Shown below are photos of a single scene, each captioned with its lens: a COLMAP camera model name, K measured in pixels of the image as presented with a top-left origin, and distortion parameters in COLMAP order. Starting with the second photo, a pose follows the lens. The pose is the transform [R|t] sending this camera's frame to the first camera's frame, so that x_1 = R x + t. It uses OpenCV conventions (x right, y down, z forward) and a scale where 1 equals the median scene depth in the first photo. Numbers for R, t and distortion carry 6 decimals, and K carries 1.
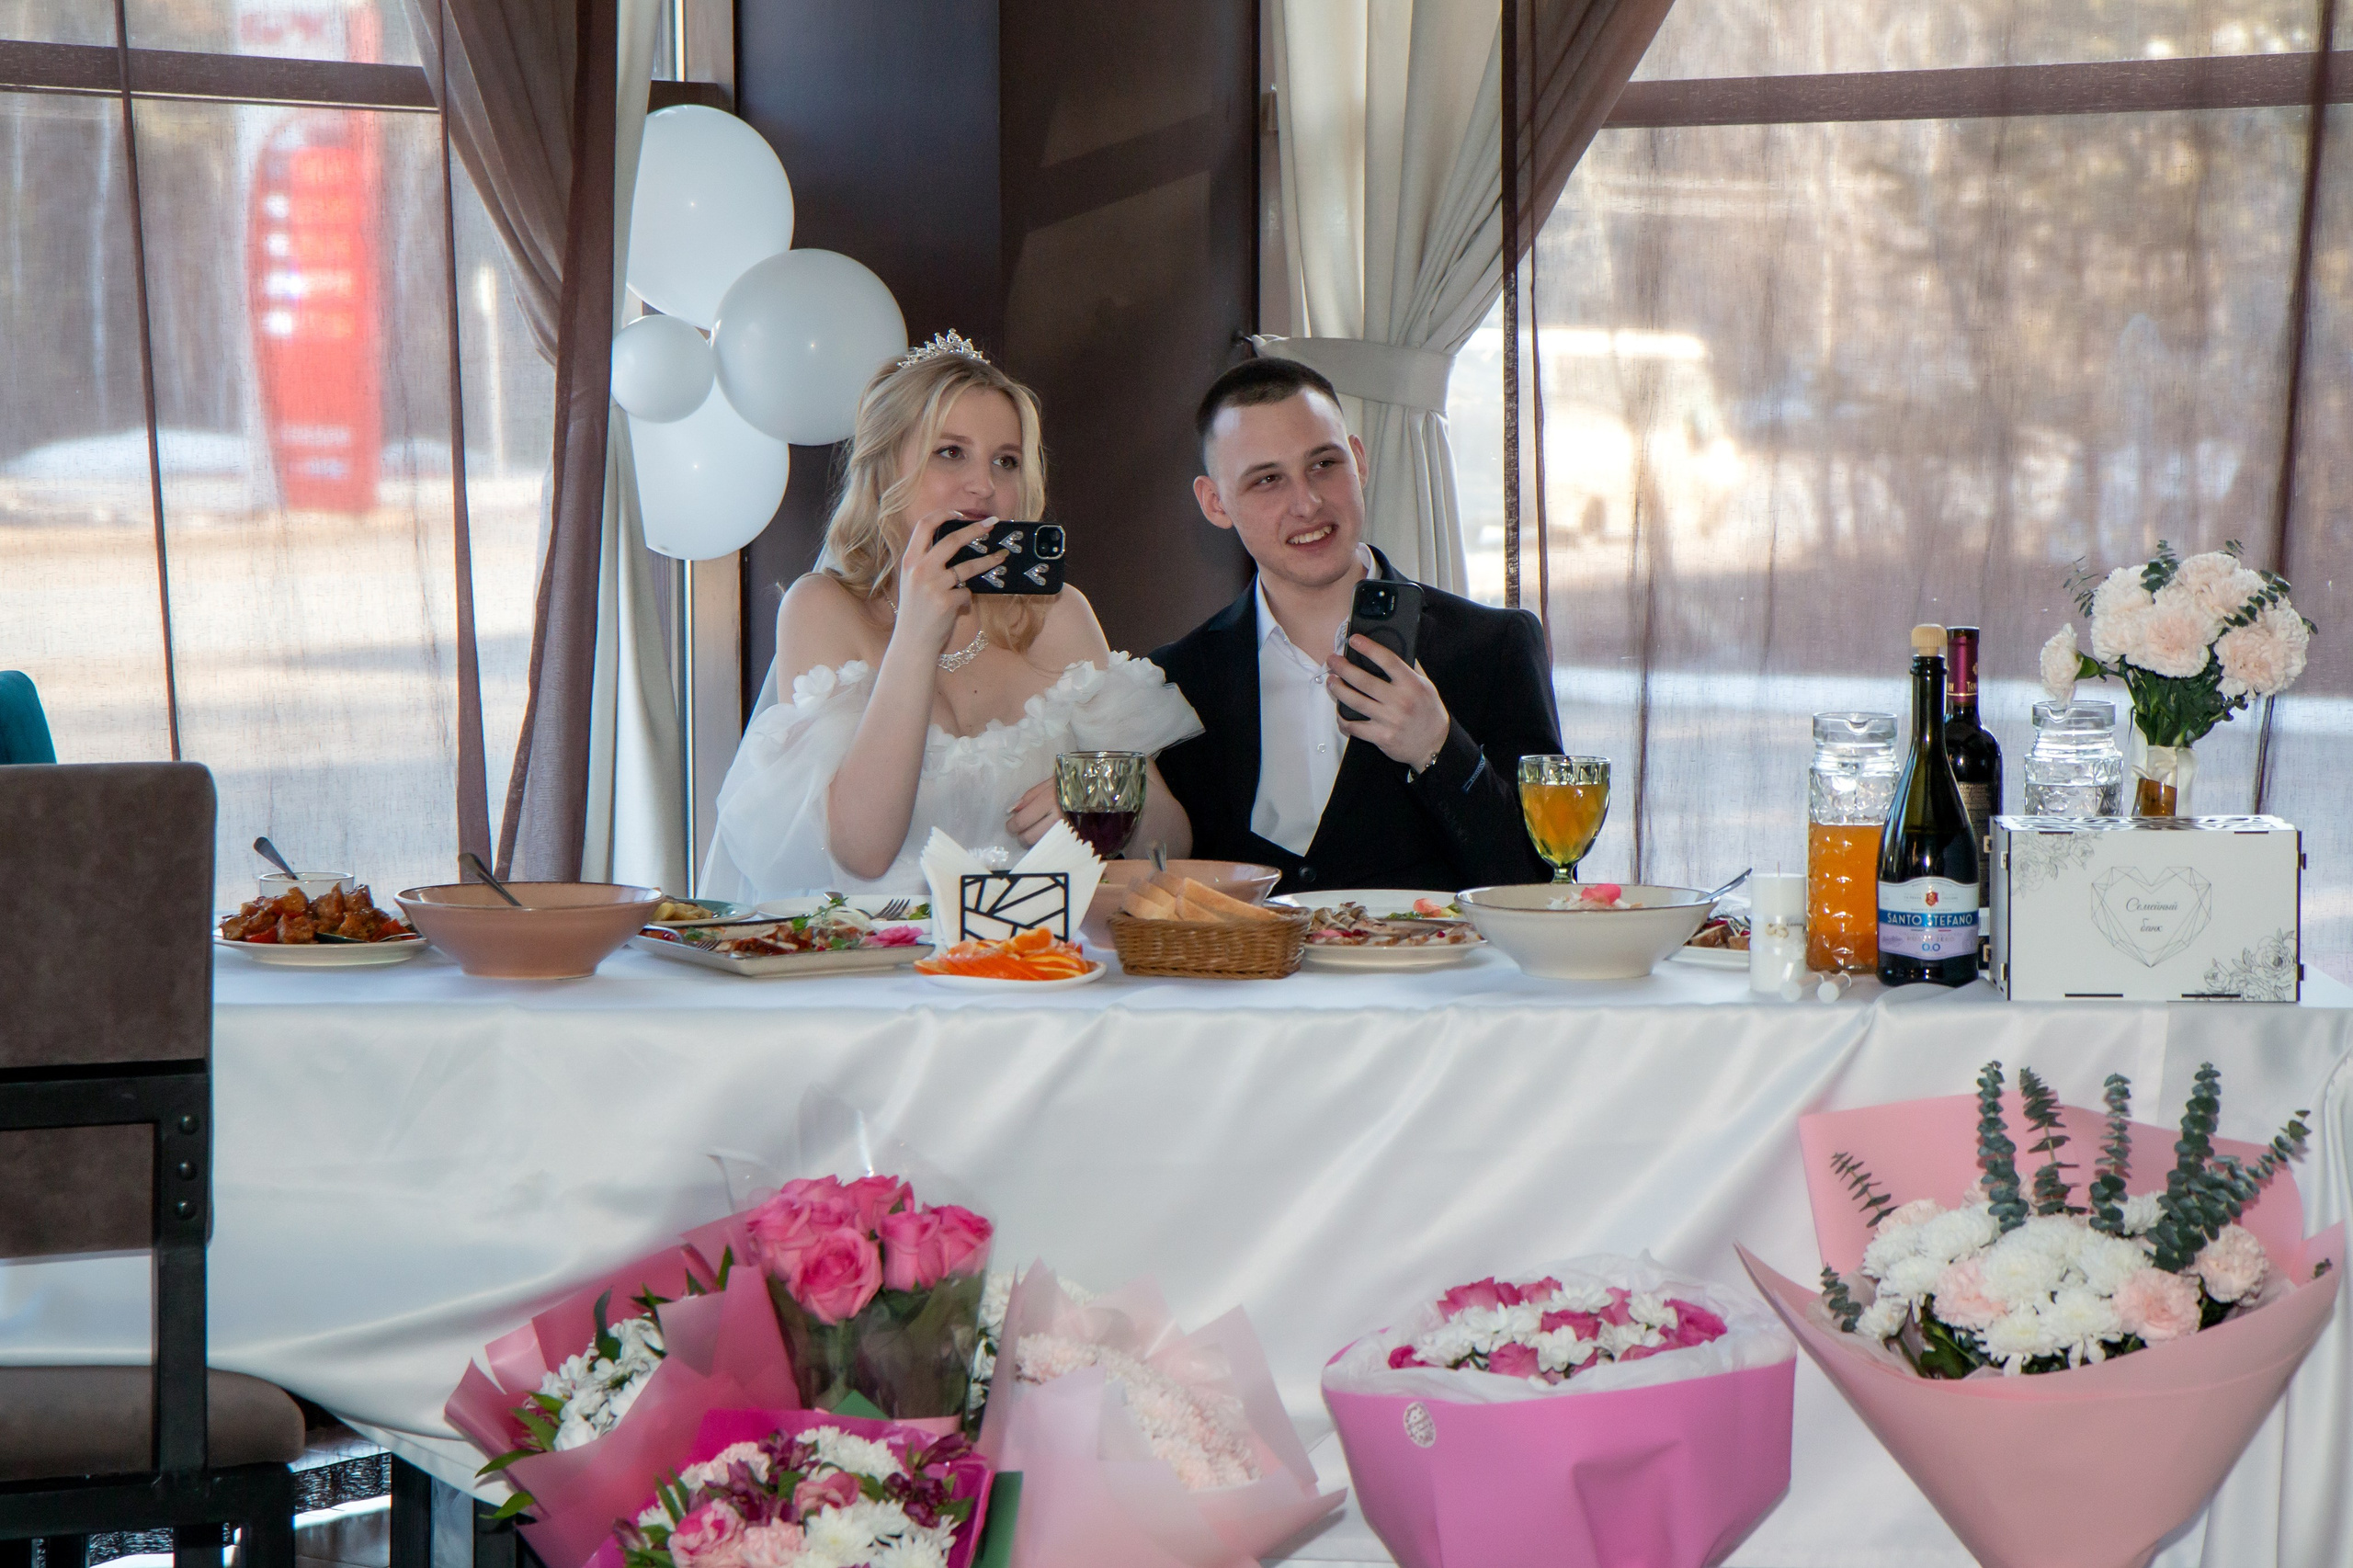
lens RADIAL K [[5876.2, 0, 1176.5], [0, 5876.2, 784.0], [0, 0, 1]] dist [0.340917, -0.230744]
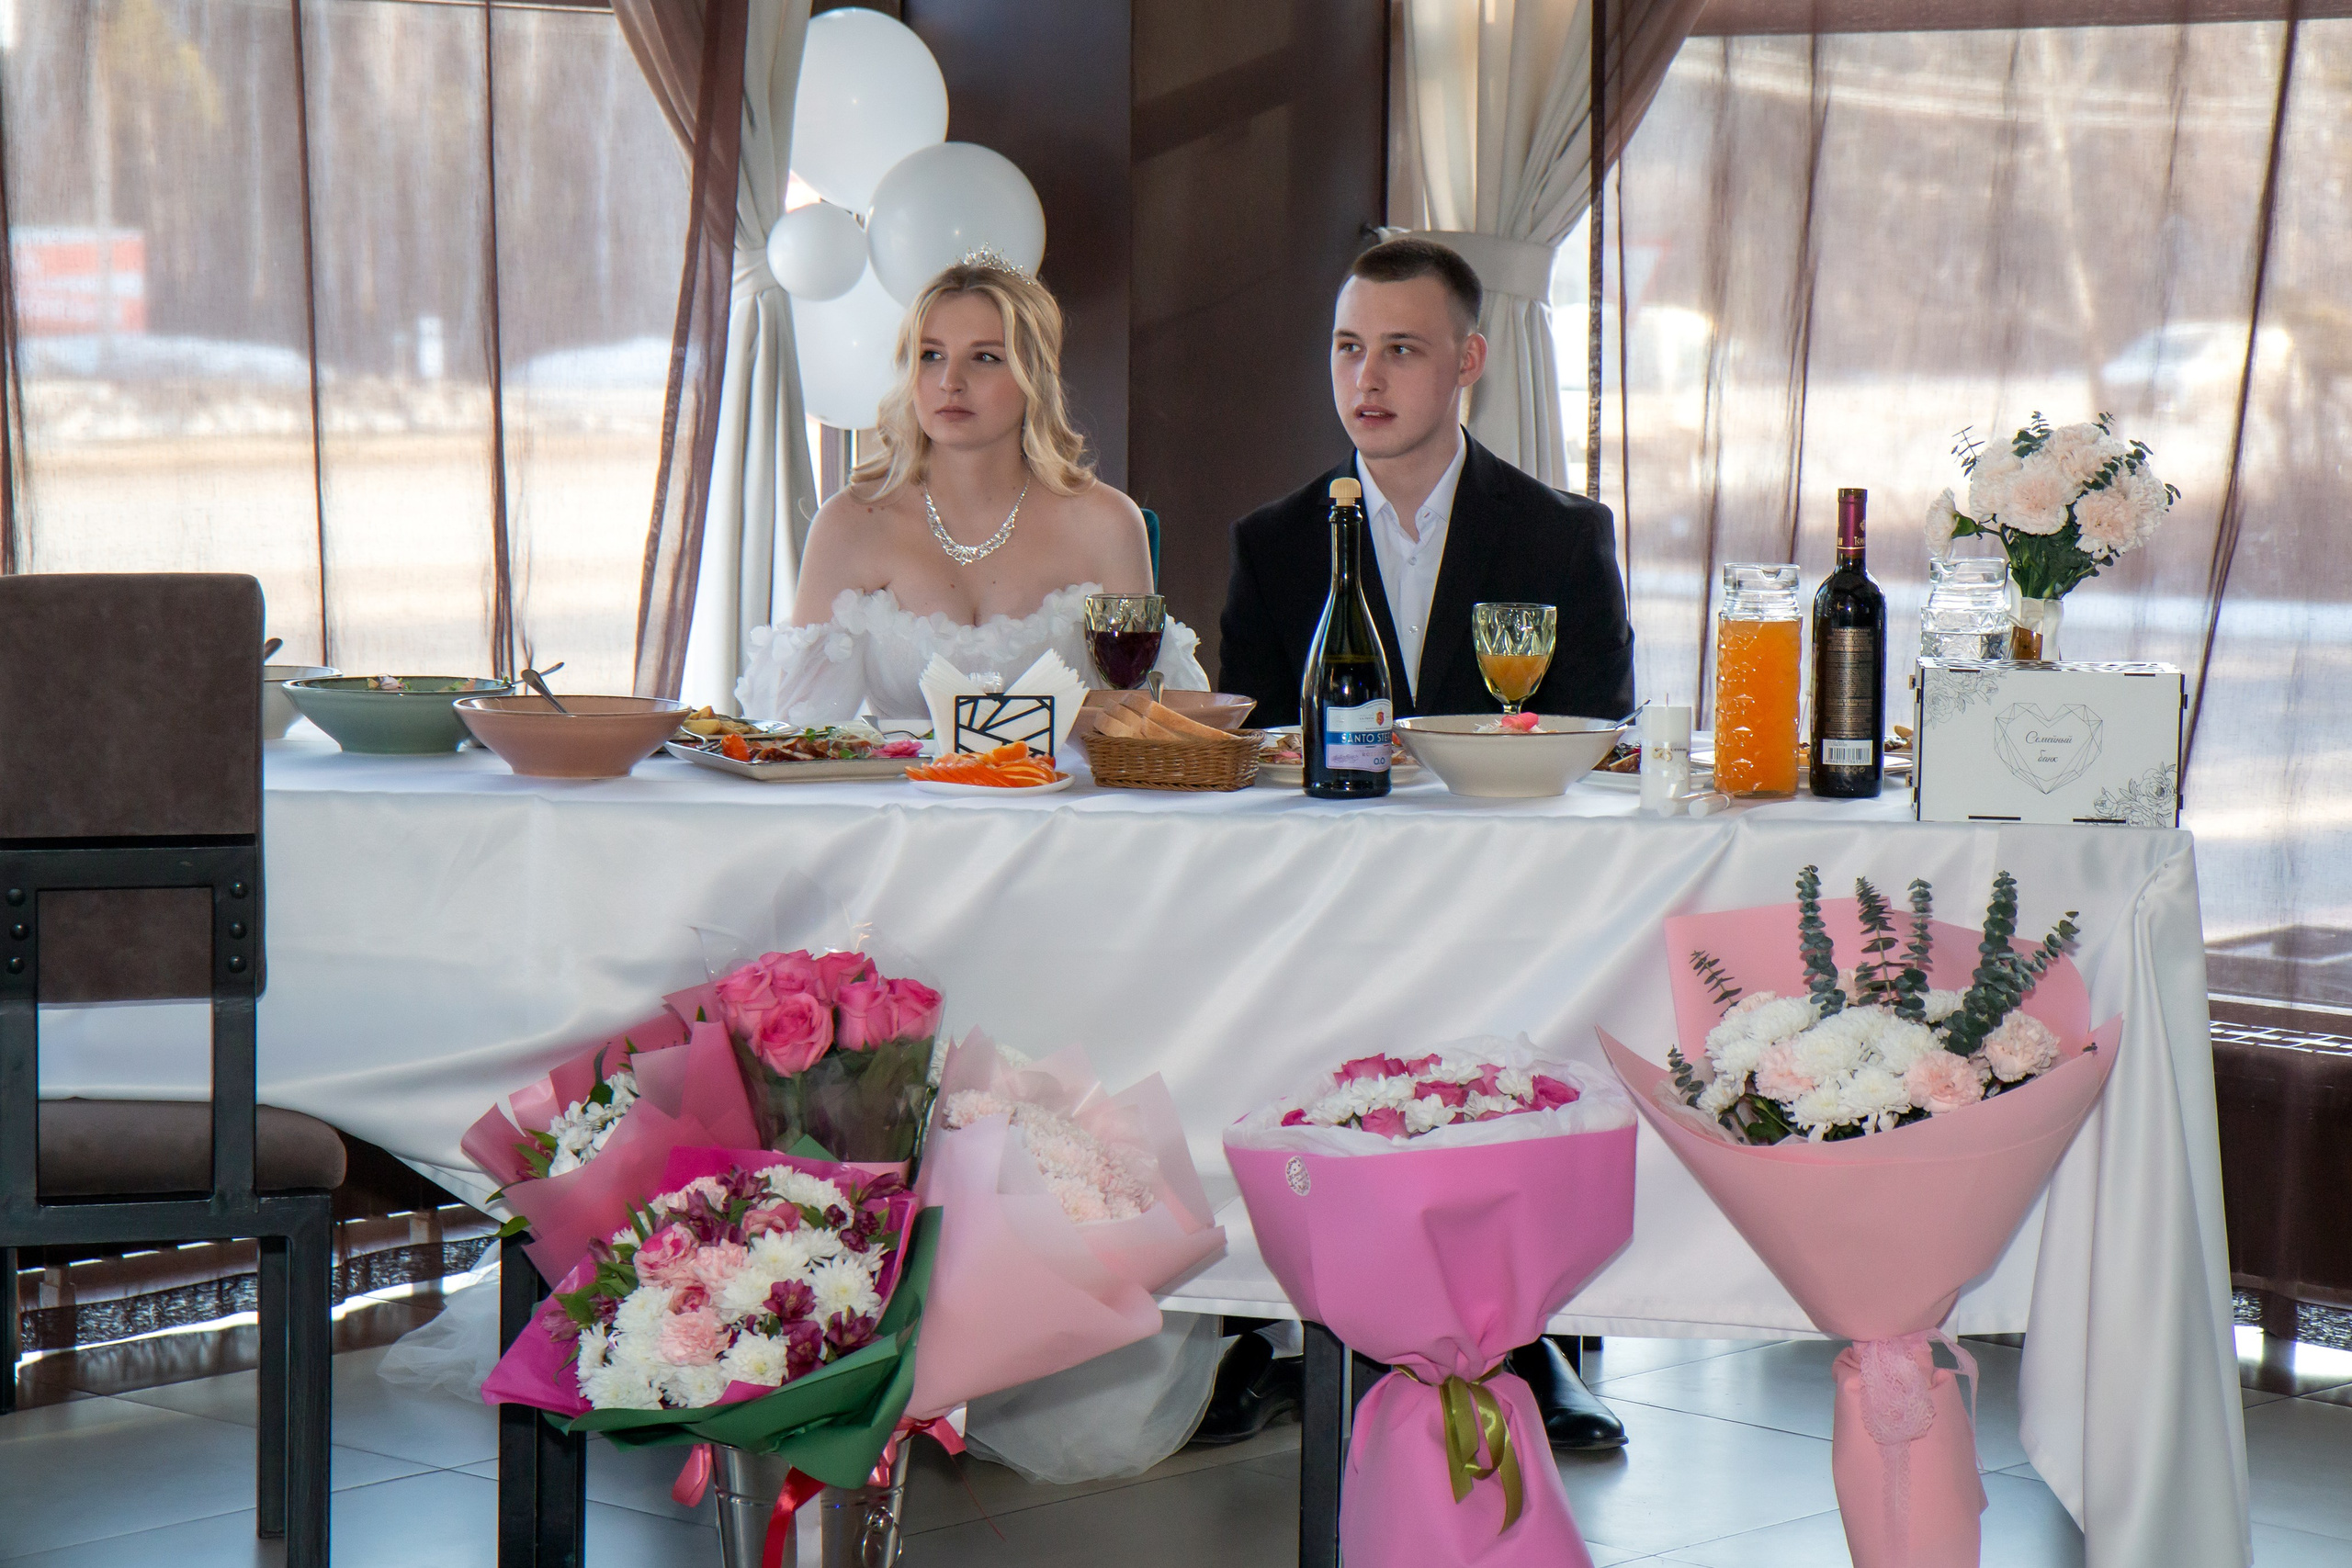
lens RADIAL K [[5873.3, 0, 1176.0], [0, 5873.3, 784.0], [0, 0, 1]] dist [0.340917, -0.230744]
pose [[0.996716, 0.019453, -0.078612, 0.099642], [-0.018298, 0.999714, 0.015390, 0.015190], [0.078888, -0.013901, 0.996787, -0.123186]]
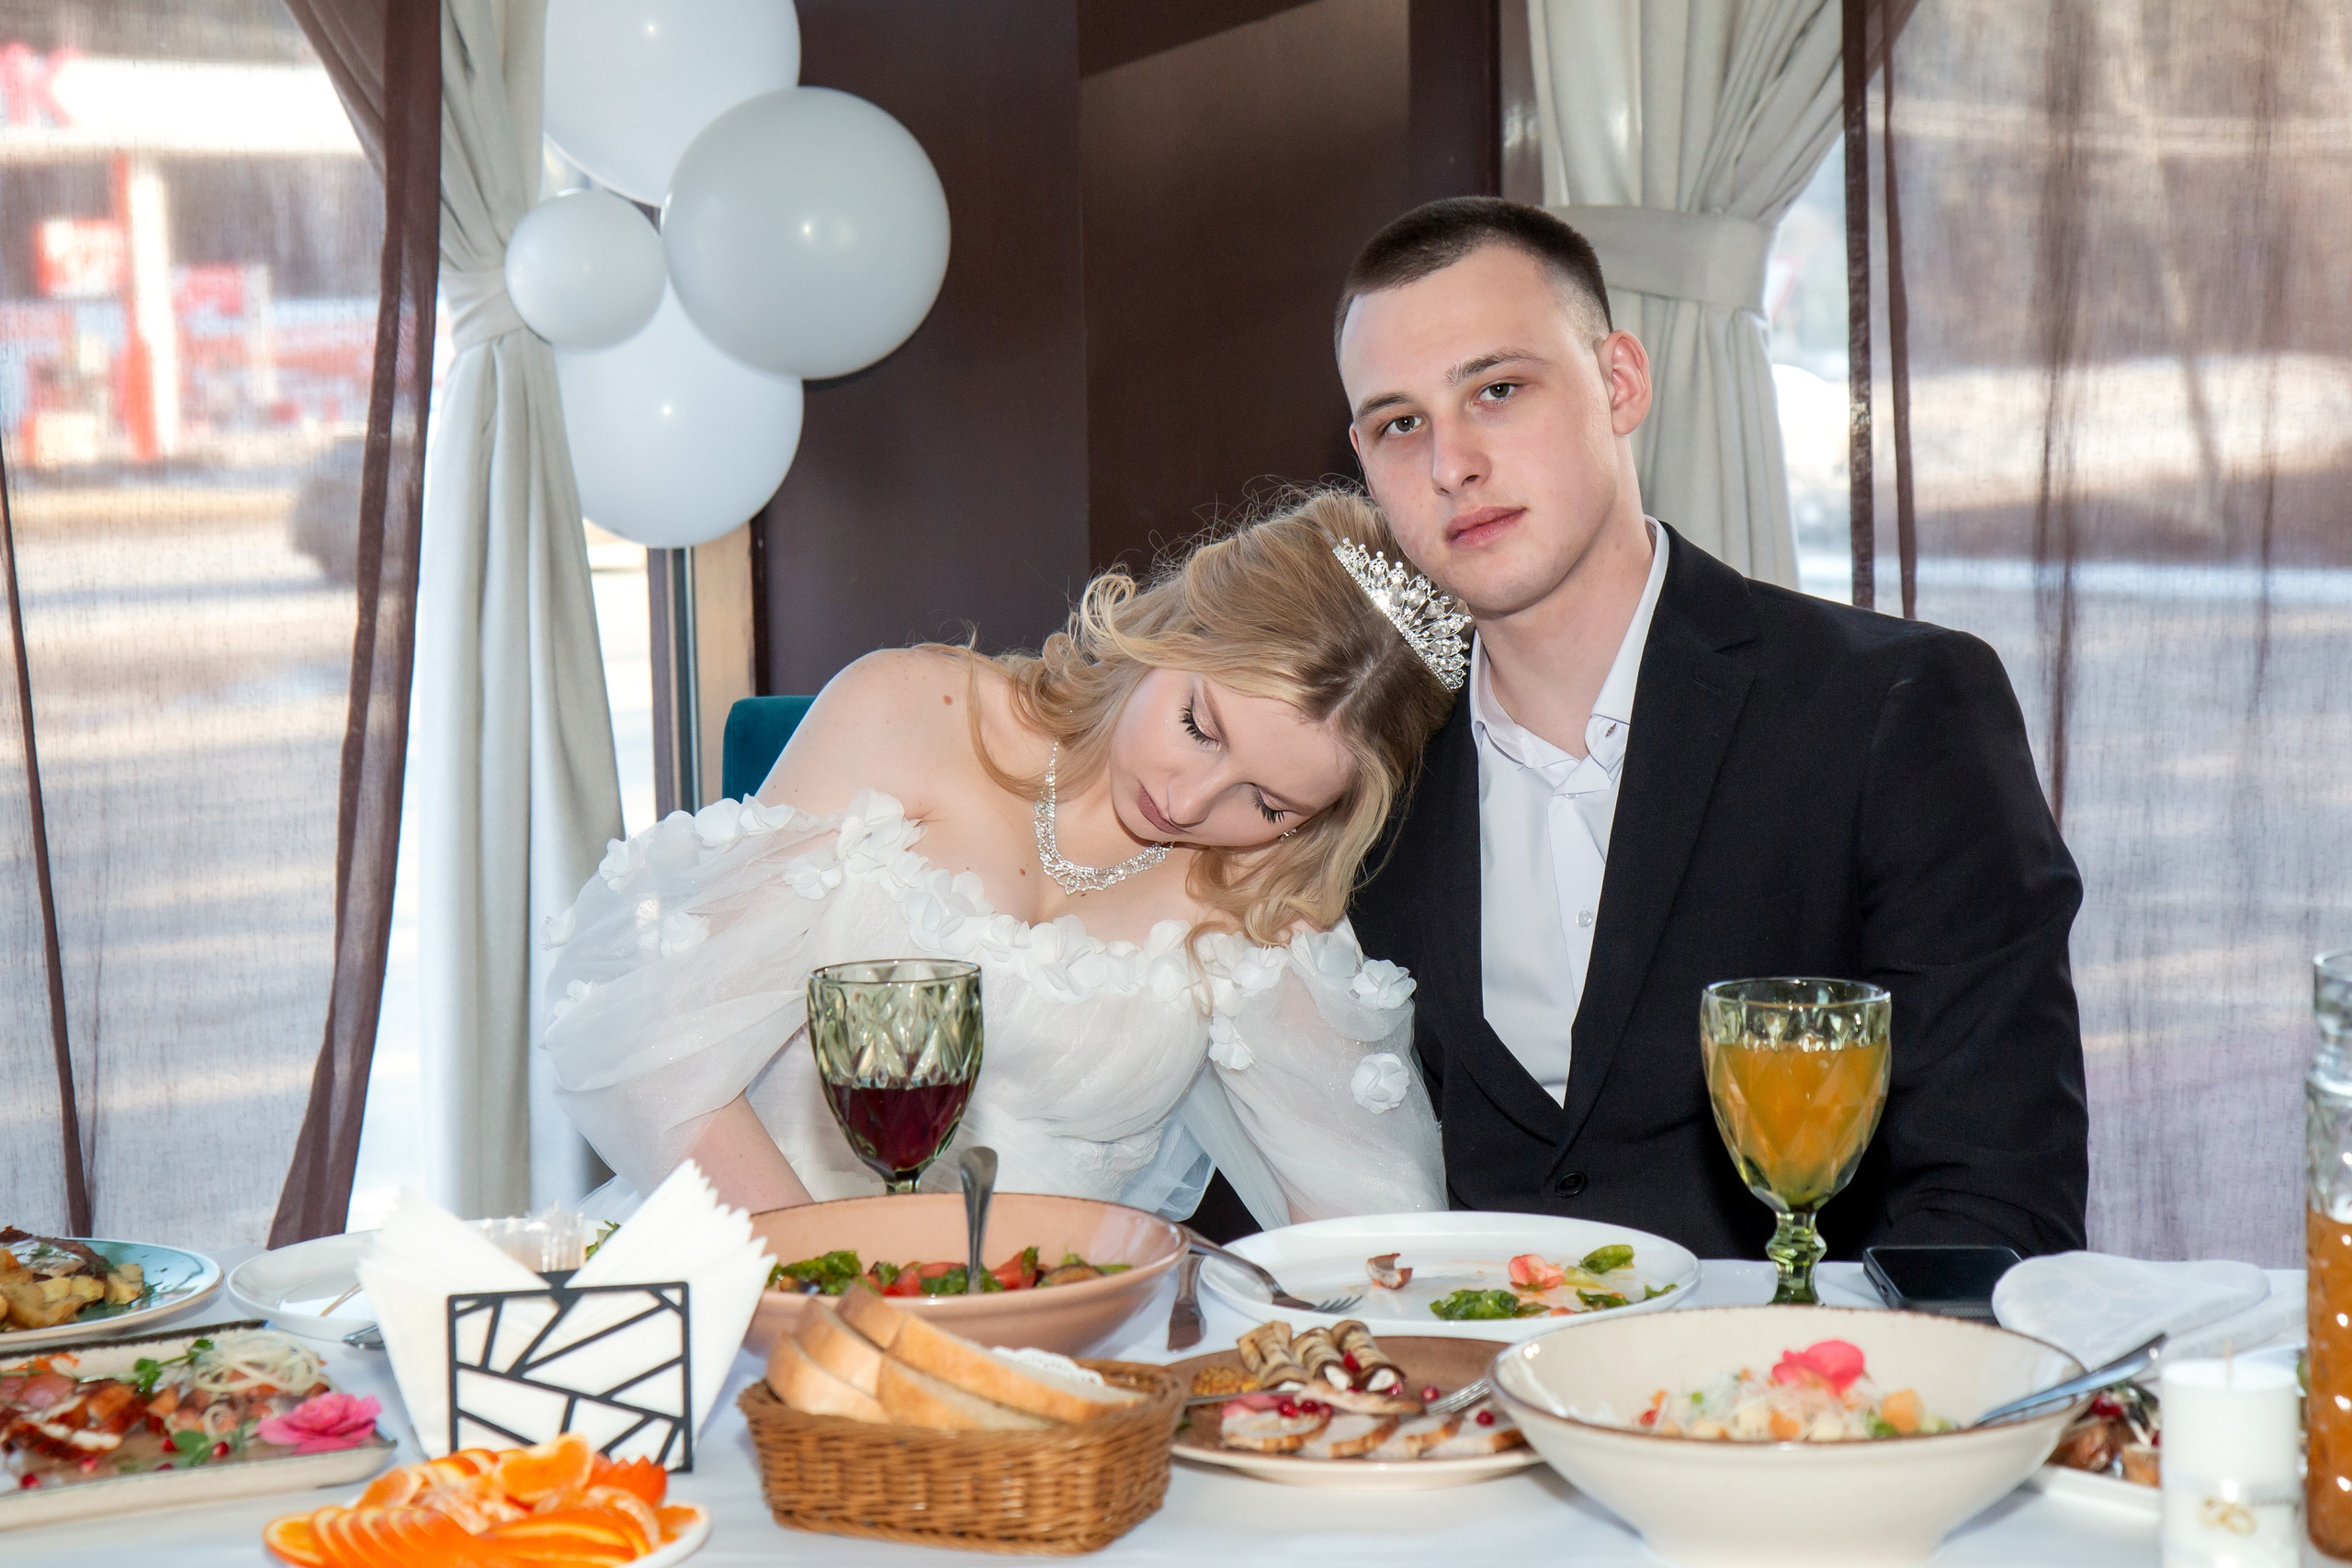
lens RADIAL K [[5083.0, 0, 1239.7], [0, 5083.0, 784.3], [0, 0, 1]] dist [0.008741, -0.025391]
pose [[0.994284, -0.007820, -0.106485, 0.073775], [0.010378, 0.999670, 0.023489, -0.036037], [0.106266, -0.024460, 0.994037, 0.642871]]
